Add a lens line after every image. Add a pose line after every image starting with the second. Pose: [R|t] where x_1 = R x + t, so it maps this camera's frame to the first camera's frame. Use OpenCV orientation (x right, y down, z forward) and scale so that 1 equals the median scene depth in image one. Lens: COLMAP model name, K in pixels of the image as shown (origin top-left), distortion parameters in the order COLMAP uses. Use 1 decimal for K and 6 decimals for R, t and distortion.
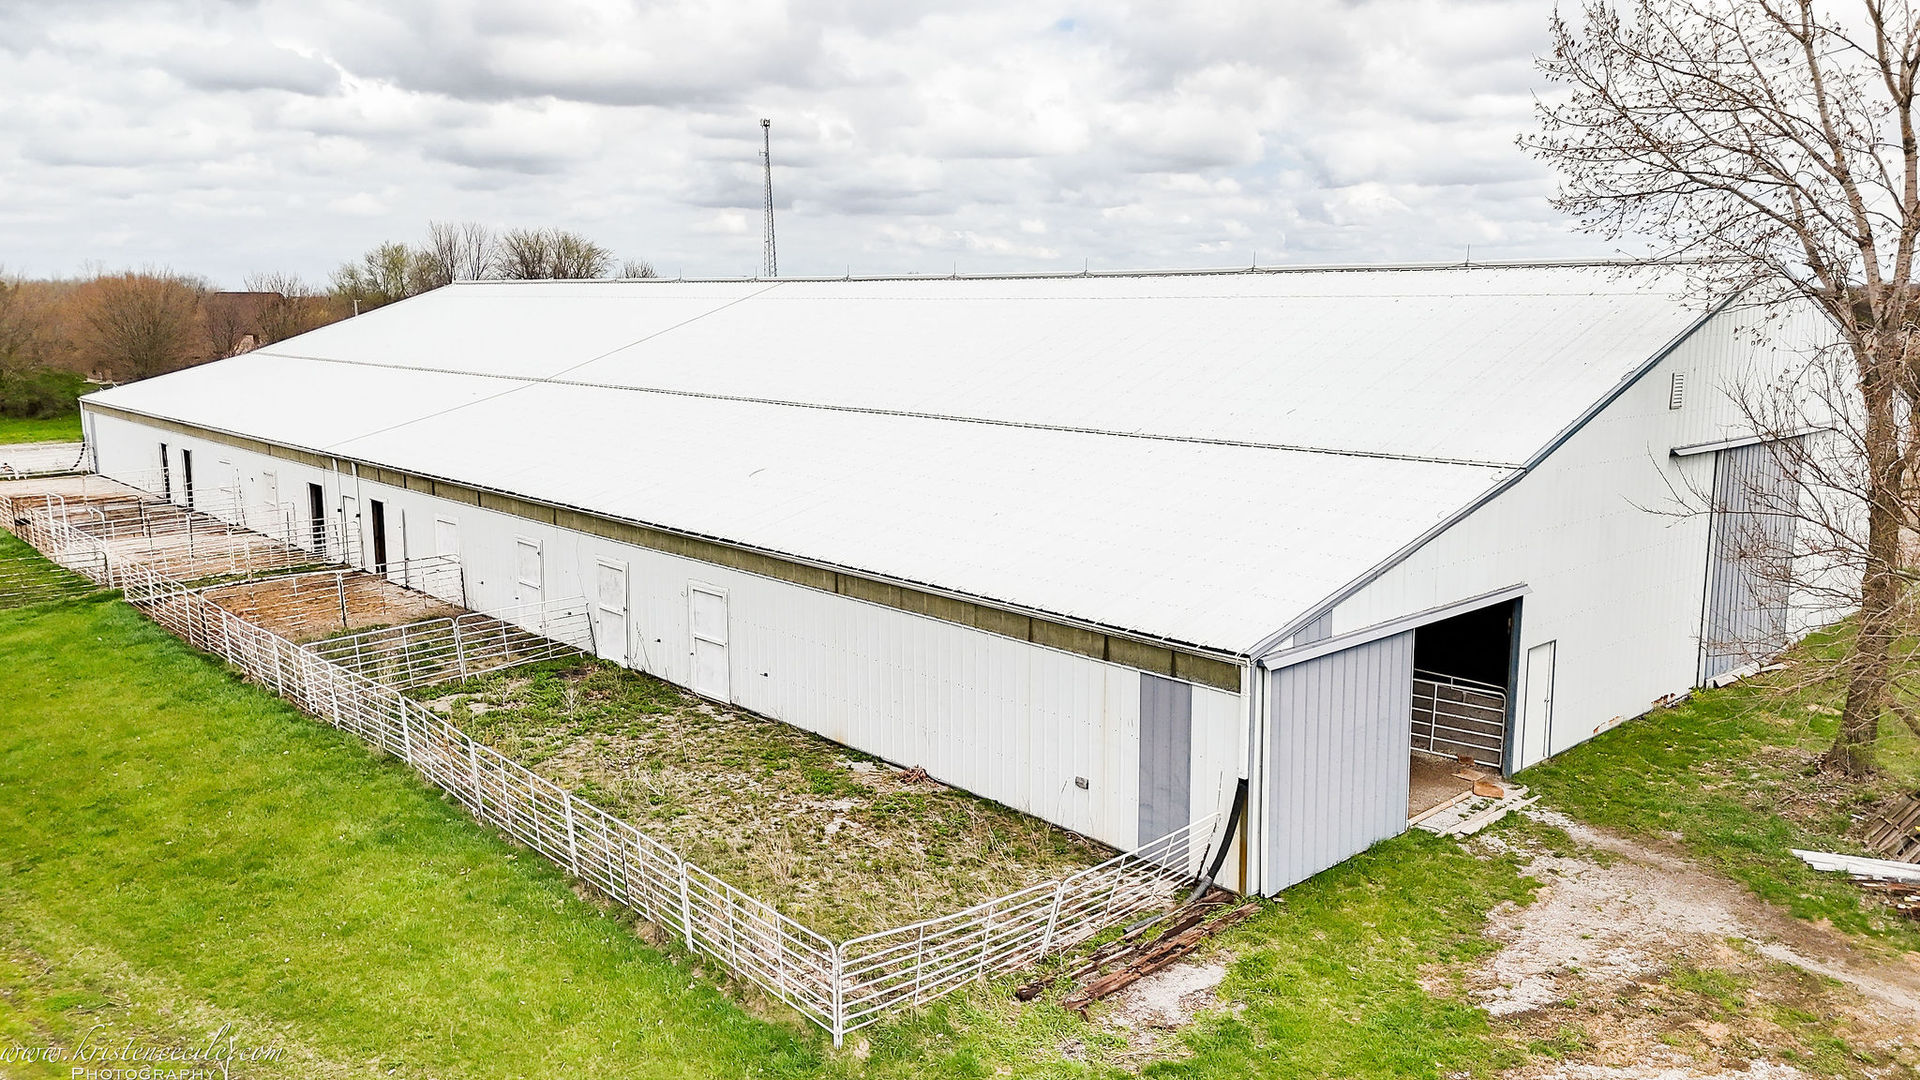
lens RADIAL K [[1406.1, 0, 961.1], [0, 1406.1, 549.4], [0, 0, 1]] dist [0.080958, -0.083992]
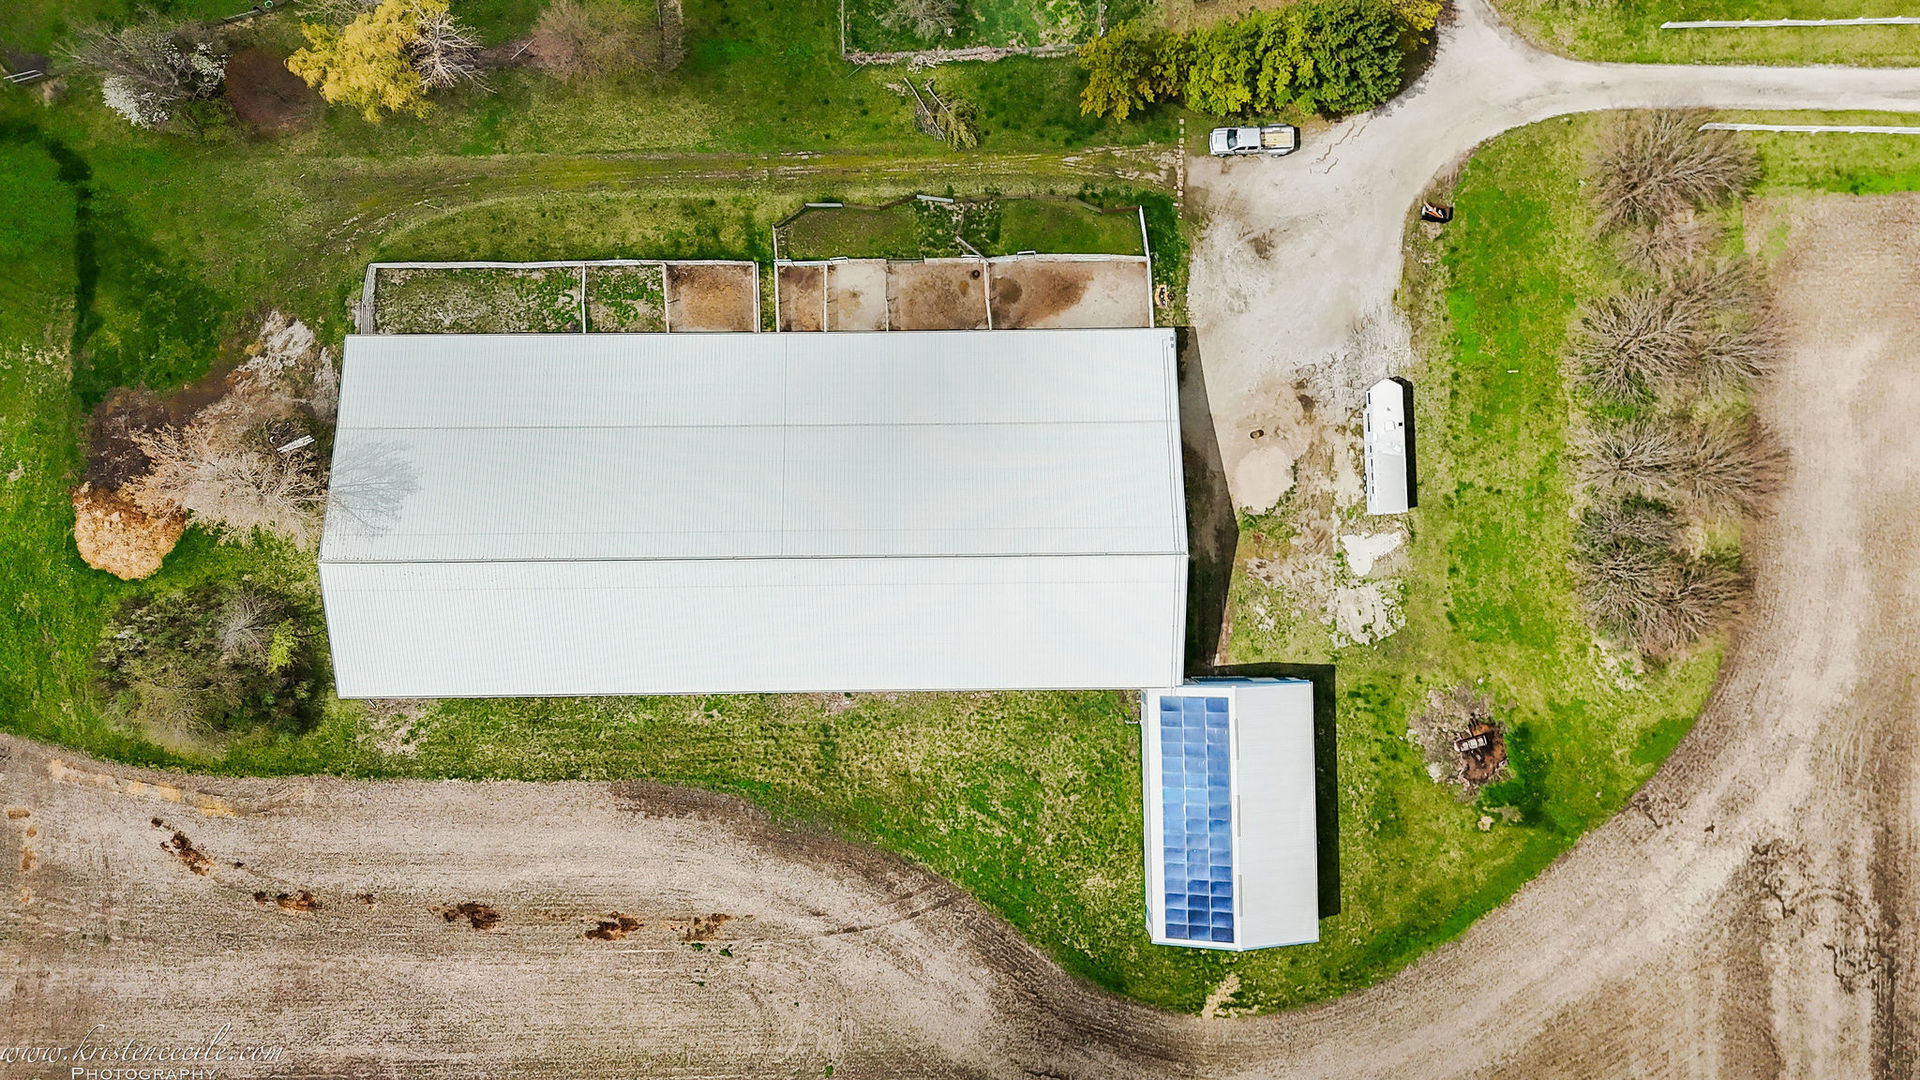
lens RADIAL K [[1406.1, 0, 961.1], [0, 1406.1, 549.4], [0, 0, 1]] dist [0.080958, -0.083992]
pose [[-0.664303, 0.747462, 0.001408, -0.743402], [-0.129622, -0.117056, 0.984630, -5.442686], [0.736138, 0.653911, 0.174648, 2.115105]]
